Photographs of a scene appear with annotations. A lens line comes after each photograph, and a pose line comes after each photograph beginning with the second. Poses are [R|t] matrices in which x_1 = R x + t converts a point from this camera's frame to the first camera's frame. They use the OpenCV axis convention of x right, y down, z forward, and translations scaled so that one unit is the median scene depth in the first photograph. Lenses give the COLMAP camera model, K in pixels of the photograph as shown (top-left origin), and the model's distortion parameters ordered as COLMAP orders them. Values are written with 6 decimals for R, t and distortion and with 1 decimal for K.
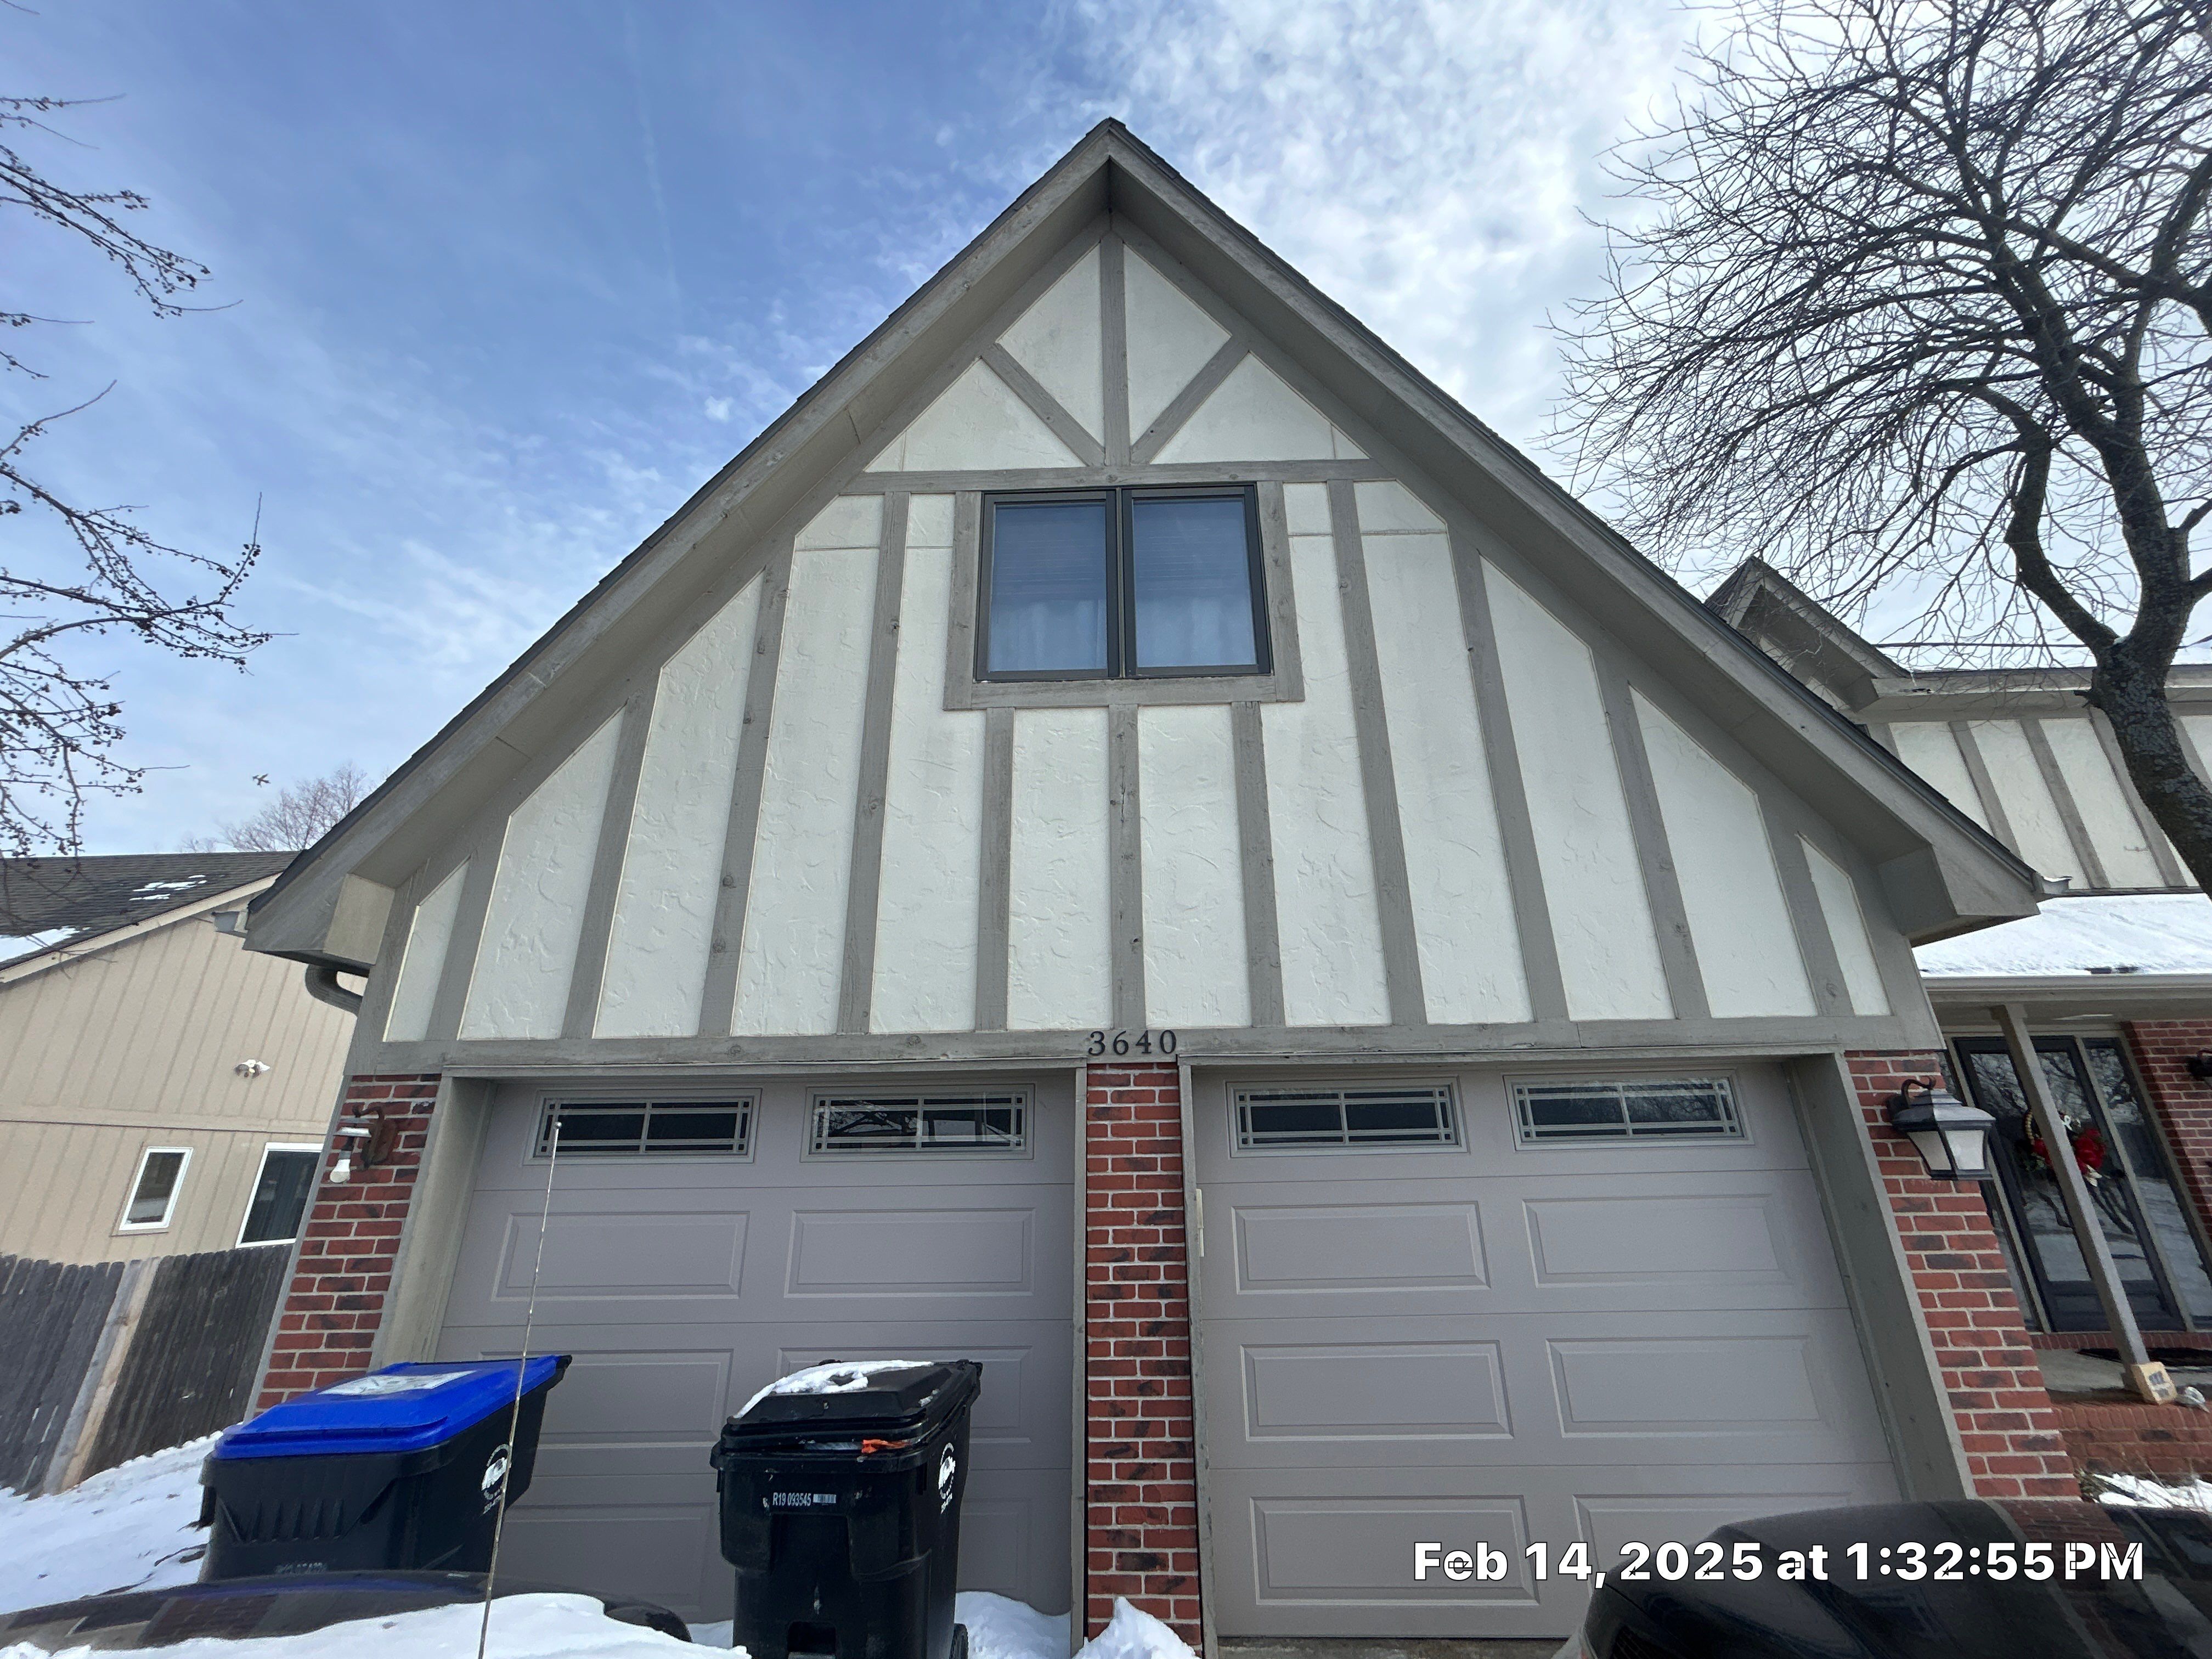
lens RADIAL K [[885.7, 0, 1104.7], [0, 885.7, 821.8], [0, 0, 1]] dist [0.000981, -0.000457]
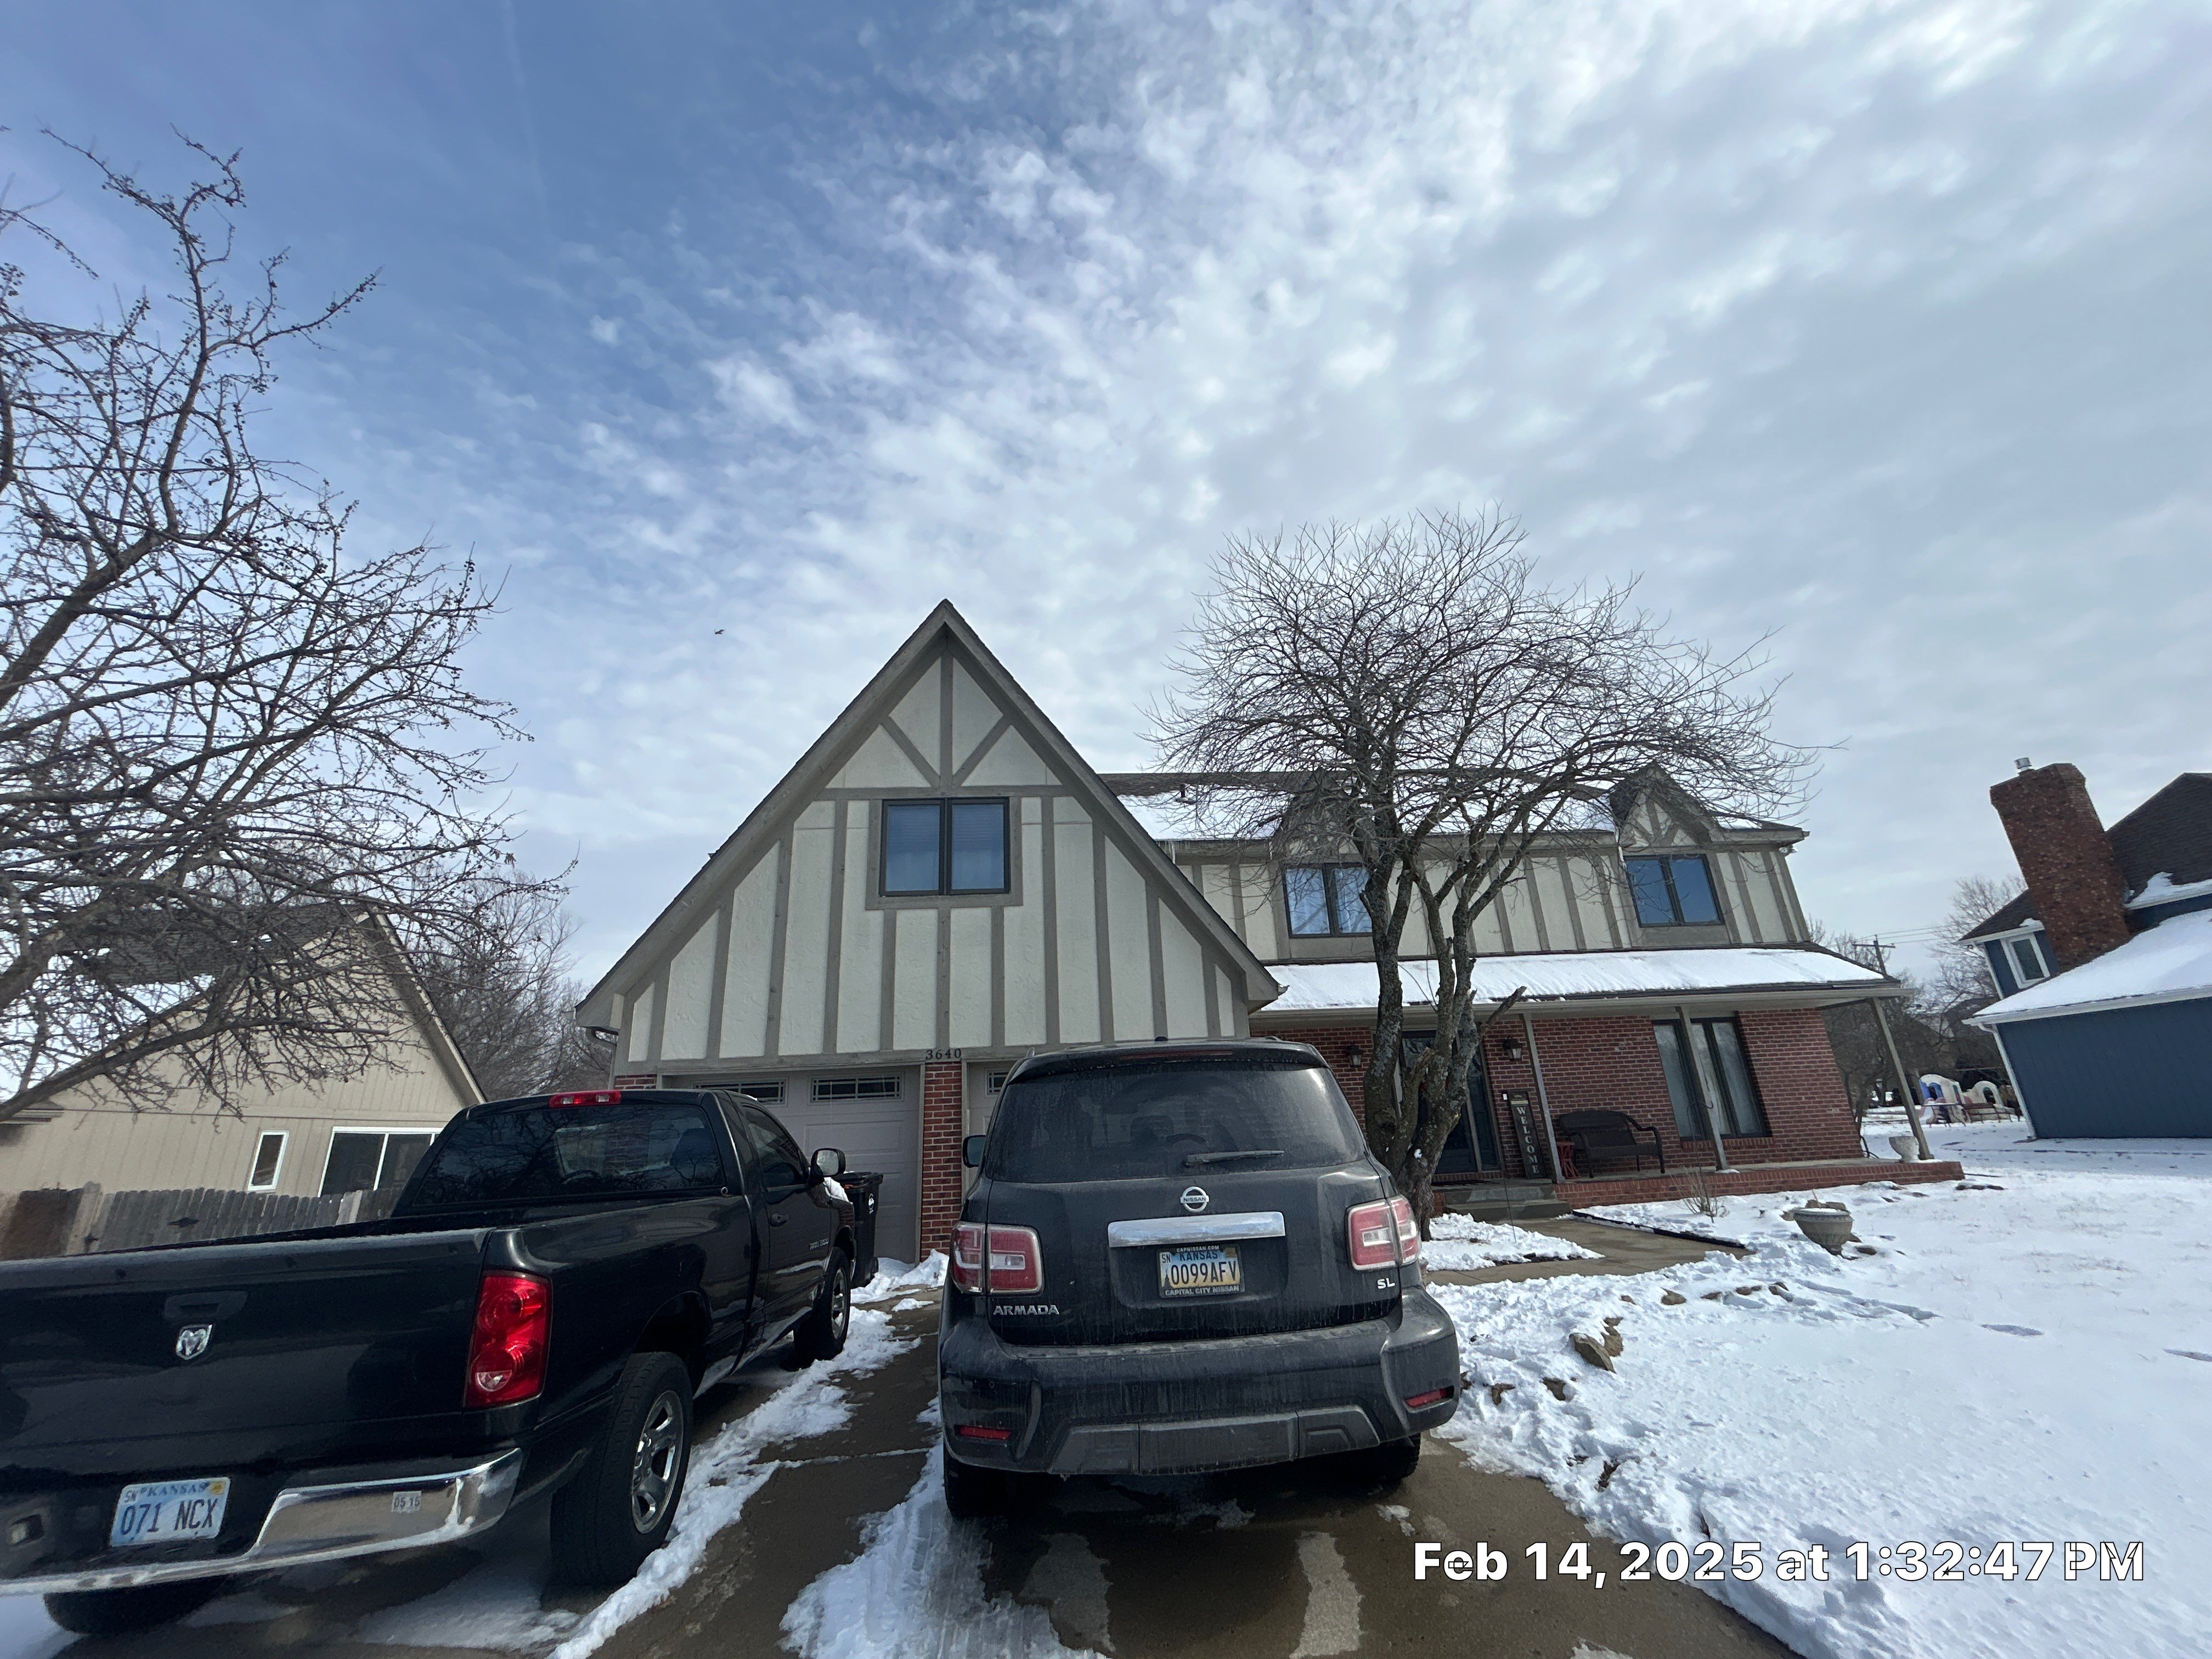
lens RADIAL K [[885.7, 0, 1106.6], [0, 885.7, 823.7], [0, 0, 1]] dist [0.000981, -0.000457]
pose [[0.993916, 0.001722, 0.110126, 0.180220], [-0.004850, 0.999592, 0.028141, -0.403894], [-0.110032, -0.028503, 0.993519, -1.297323]]
